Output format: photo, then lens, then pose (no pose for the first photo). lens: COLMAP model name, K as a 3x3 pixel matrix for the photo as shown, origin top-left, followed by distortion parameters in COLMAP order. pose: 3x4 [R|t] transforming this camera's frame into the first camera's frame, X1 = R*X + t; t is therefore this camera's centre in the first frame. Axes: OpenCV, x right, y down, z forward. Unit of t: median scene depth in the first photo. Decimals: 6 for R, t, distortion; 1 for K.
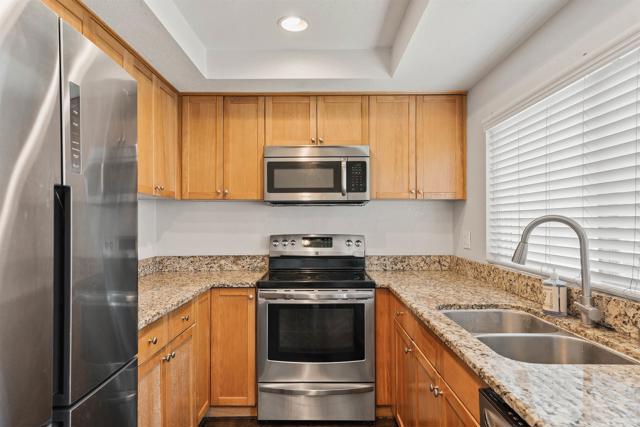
lens RADIAL K [[383.1, 0, 320.0], [0, 383.1, 221.1], [0, 0, 1]] dist [0.029369, 0.000191]
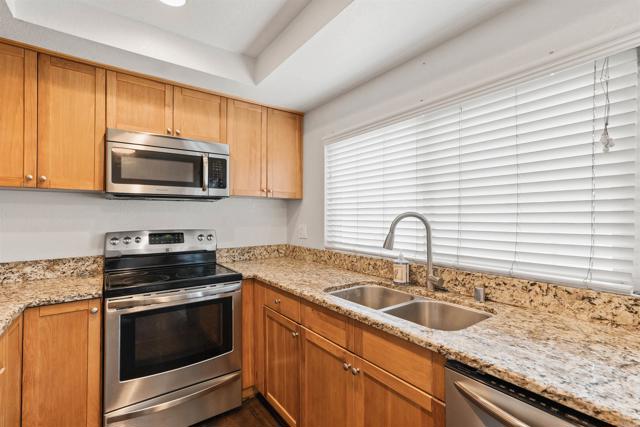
lens RADIAL K [[298.9, 0, 320.0], [0, 298.9, 213.5], [0, 0, 1]] dist [-0.000665, 0.012903]
pose [[0.810050, 0.006096, 0.586329, -0.155108], [-0.001048, 0.999959, -0.008949, -0.000801], [-0.586359, 0.006634, 0.810024, 0.192813]]
